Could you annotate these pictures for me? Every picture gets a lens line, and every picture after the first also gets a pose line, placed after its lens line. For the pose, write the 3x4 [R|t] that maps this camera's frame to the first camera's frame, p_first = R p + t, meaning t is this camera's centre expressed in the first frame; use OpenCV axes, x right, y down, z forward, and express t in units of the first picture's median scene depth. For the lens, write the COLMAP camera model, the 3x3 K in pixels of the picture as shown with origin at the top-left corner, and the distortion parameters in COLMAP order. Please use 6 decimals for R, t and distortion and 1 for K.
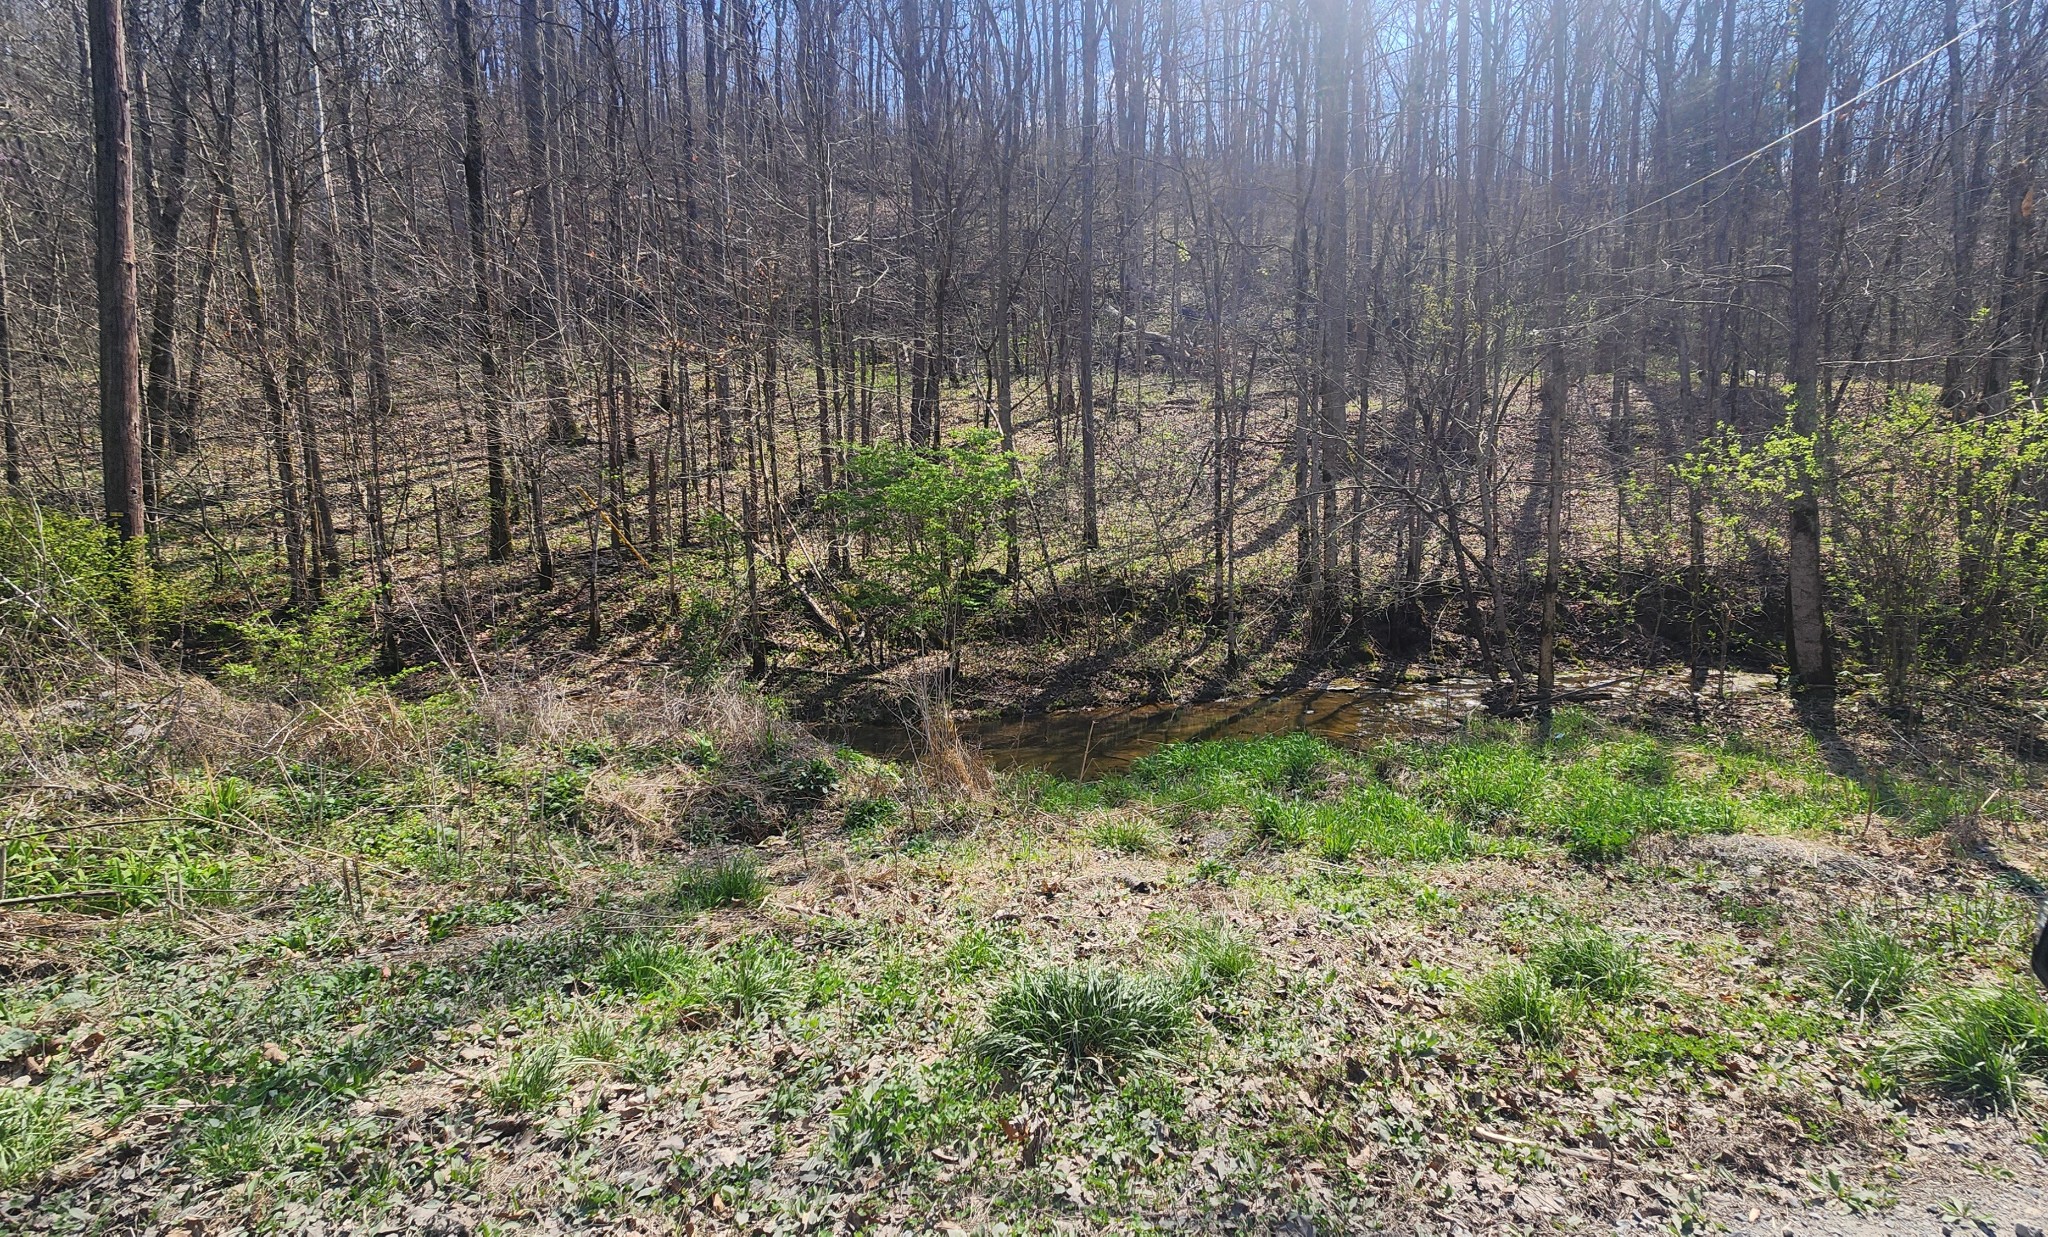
lens RADIAL K [[910.2, 0, 1024.3], [0, 910.2, 637.7], [0, 0, 1]] dist [0.002035, -0.000720]
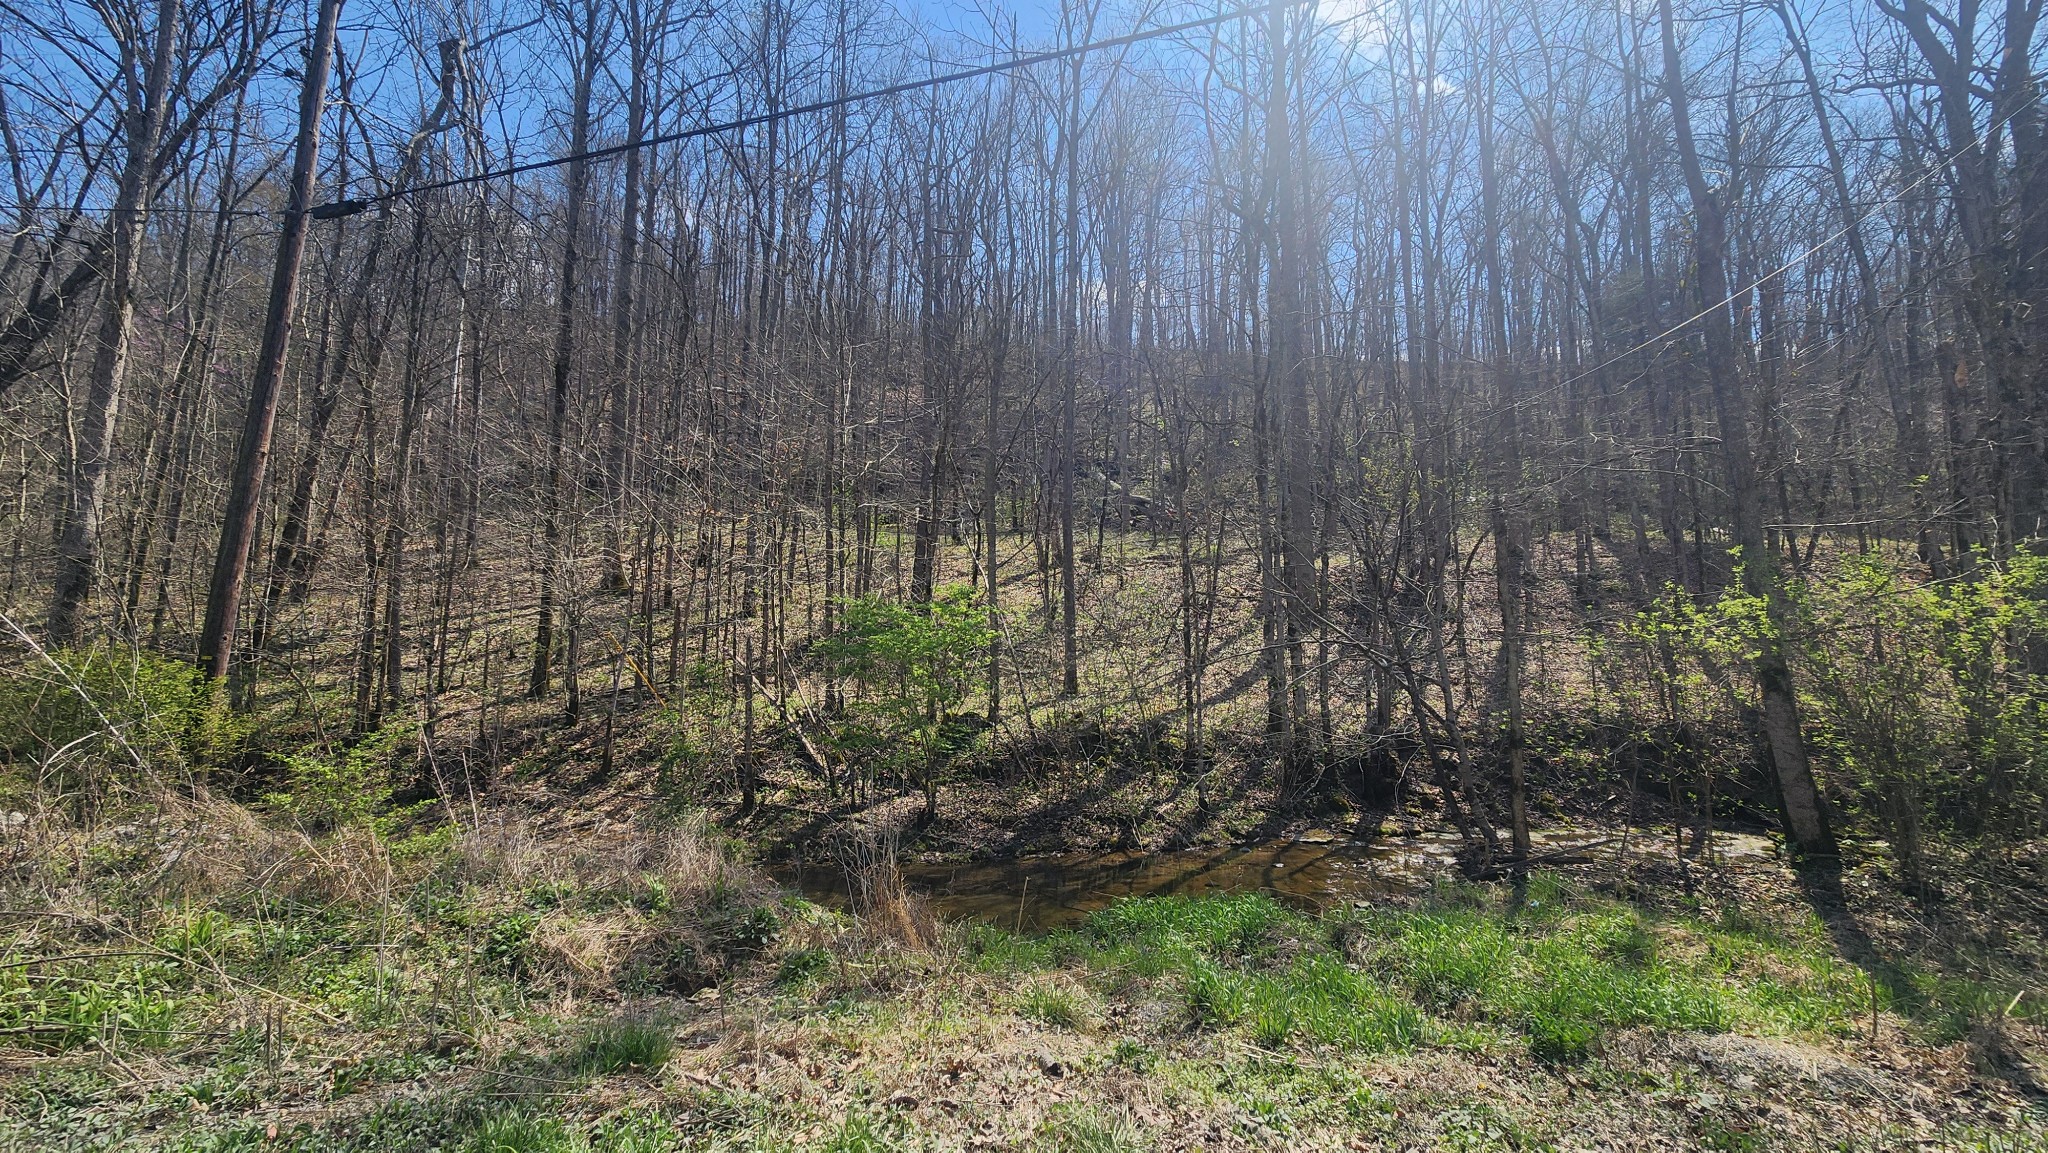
lens RADIAL K [[832.9, 0, 1024.0], [0, 832.9, 576.5], [0, 0, 1]] dist [0.008711, -0.005443]
pose [[0.996496, 0.001838, -0.083619, 0.123623], [-0.019349, 0.977702, -0.209103, -0.033855], [0.081370, 0.209988, 0.974312, 0.027954]]
